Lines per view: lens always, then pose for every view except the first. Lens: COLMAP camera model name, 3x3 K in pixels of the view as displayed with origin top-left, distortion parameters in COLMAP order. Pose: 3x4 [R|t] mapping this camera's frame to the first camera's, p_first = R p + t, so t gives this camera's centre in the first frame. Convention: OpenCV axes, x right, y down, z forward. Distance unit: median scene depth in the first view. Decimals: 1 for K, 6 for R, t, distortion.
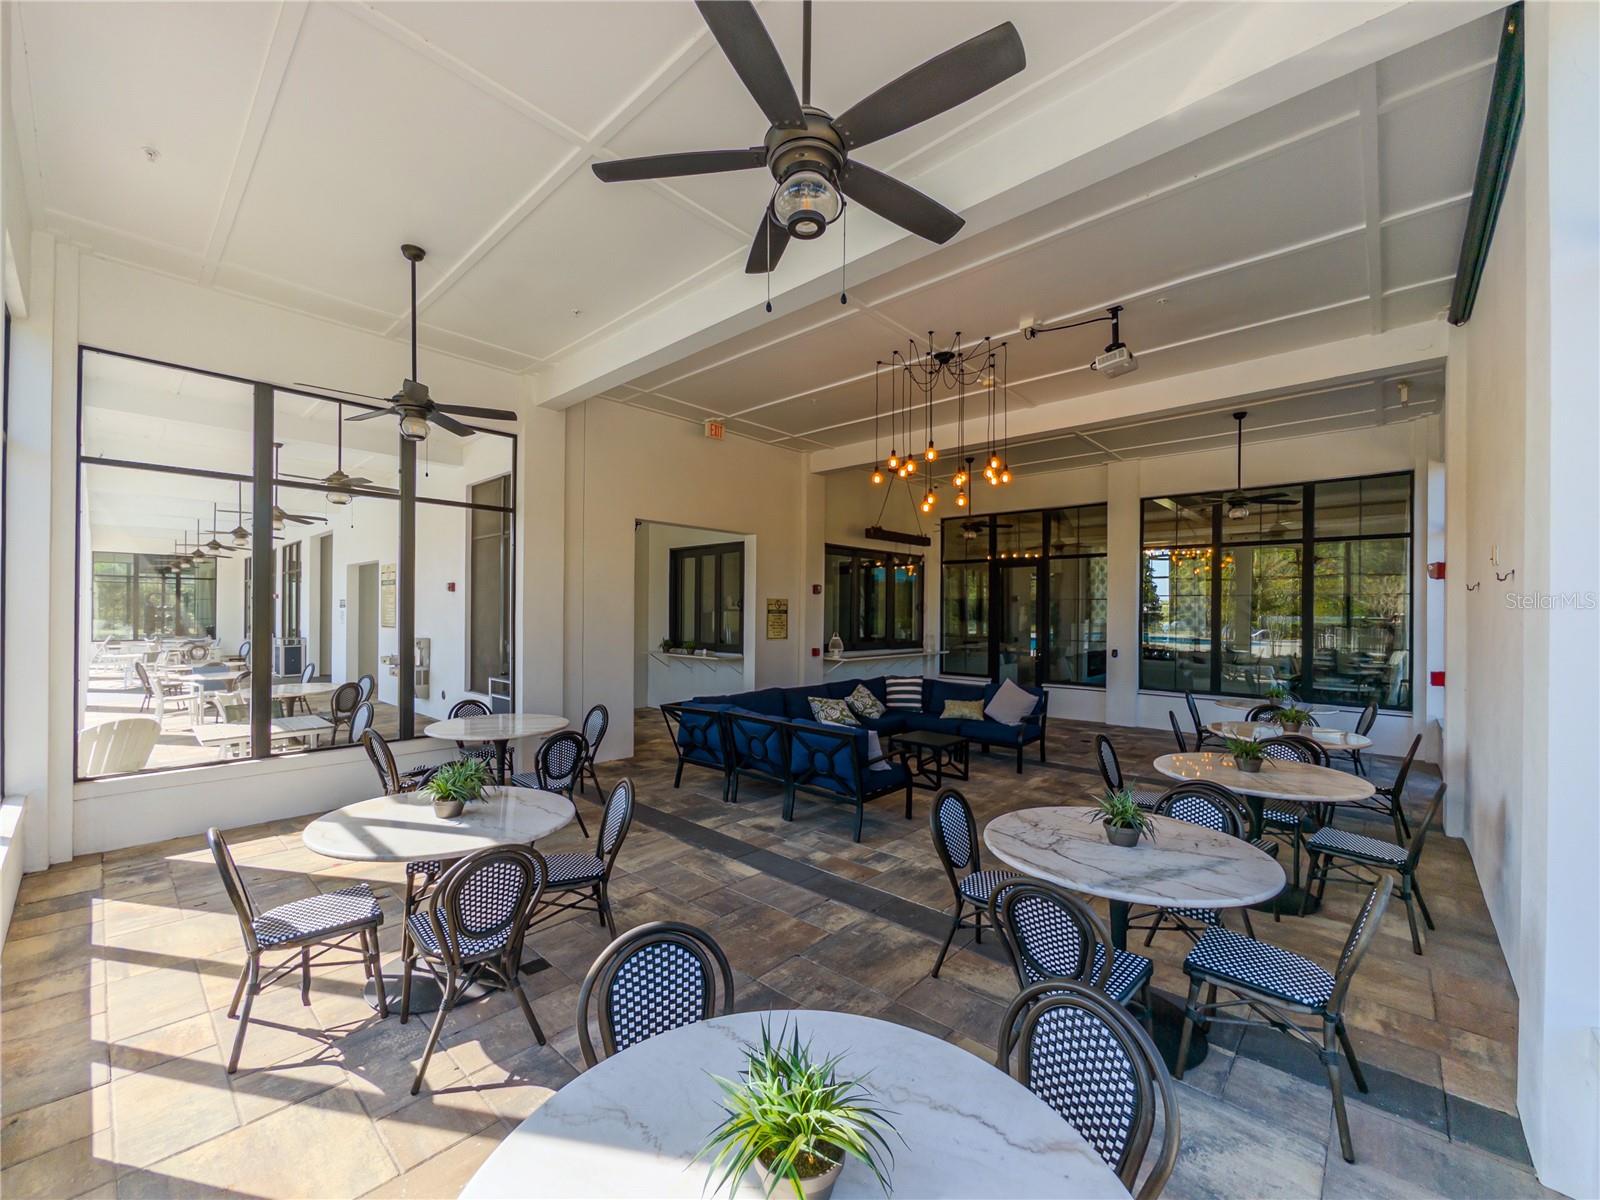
lens RADIAL K [[650.4, 0, 801.5], [0, 650.4, 605.7], [0, 0, 1]] dist [-0.006170, 0.001261]
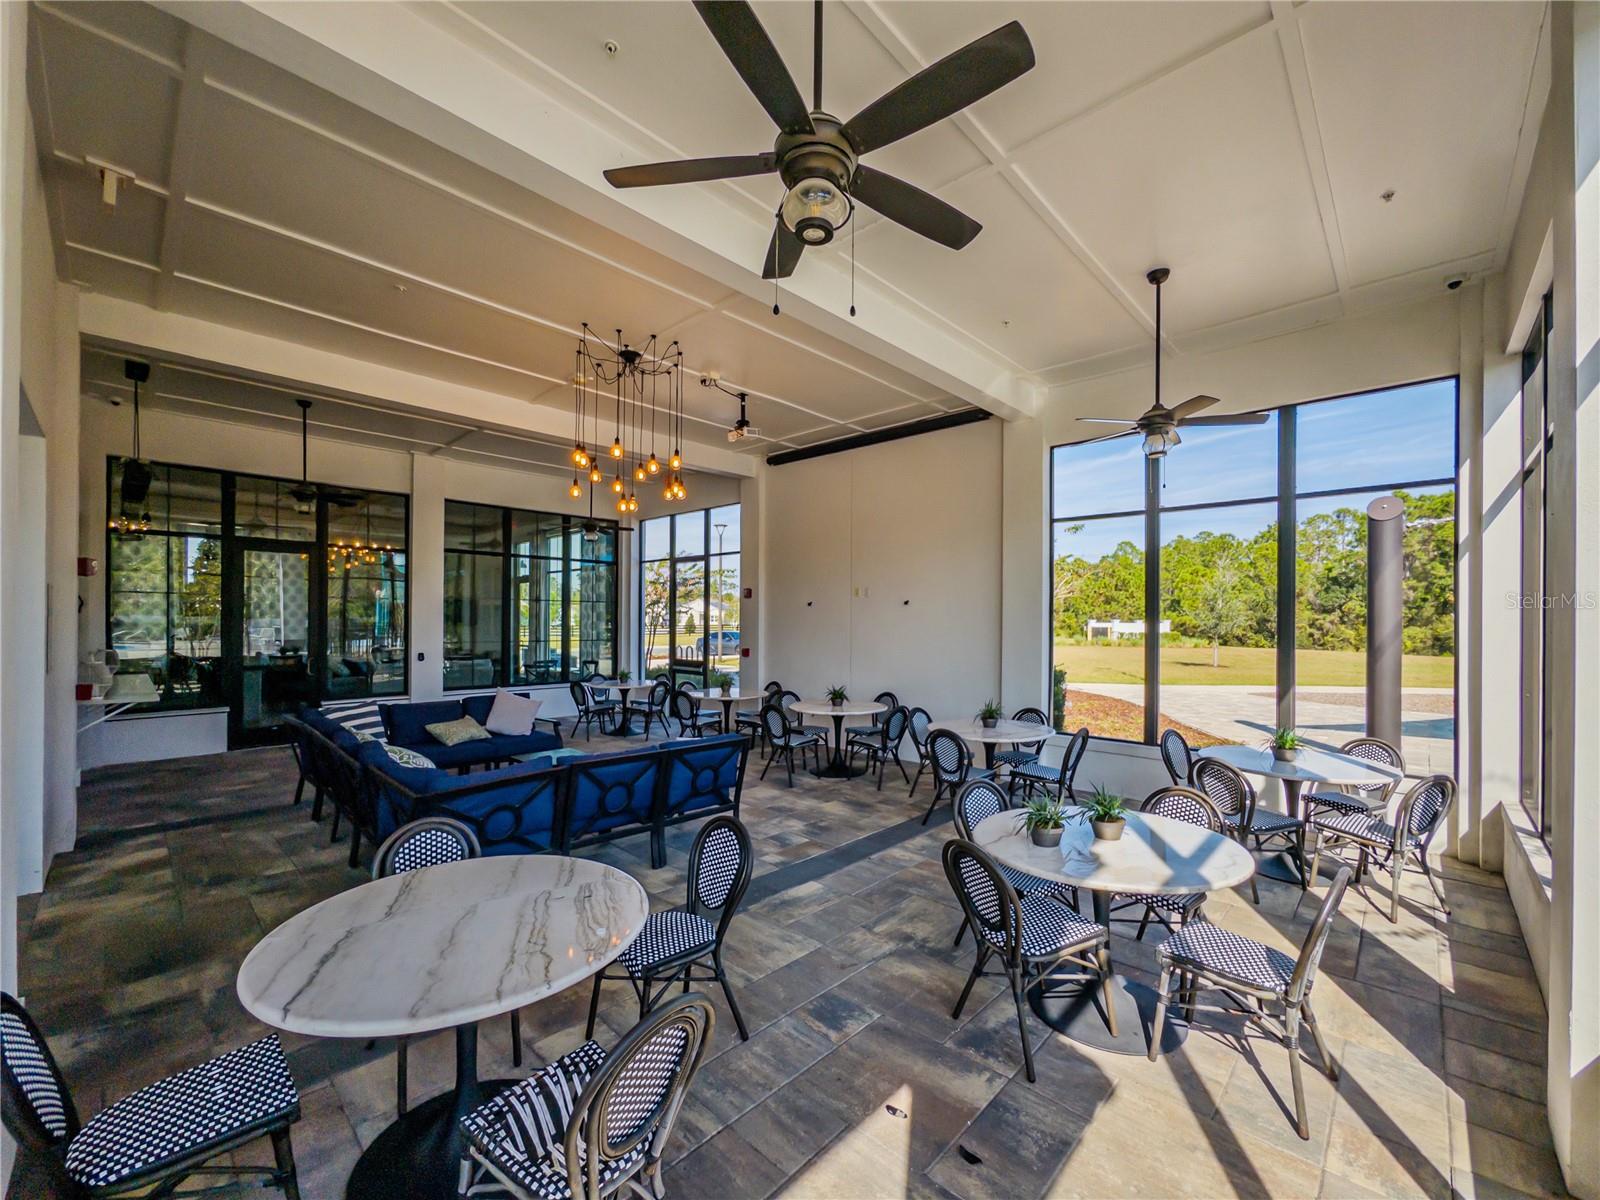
lens RADIAL K [[650.4, 0, 801.7], [0, 650.4, 612.8], [0, 0, 1]] dist [-0.006170, 0.001261]
pose [[0.016079, -0.001177, 0.999870, -0.817787], [-0.014319, 0.999896, 0.001407, -0.001006], [-0.999768, -0.014339, 0.016061, 0.782906]]
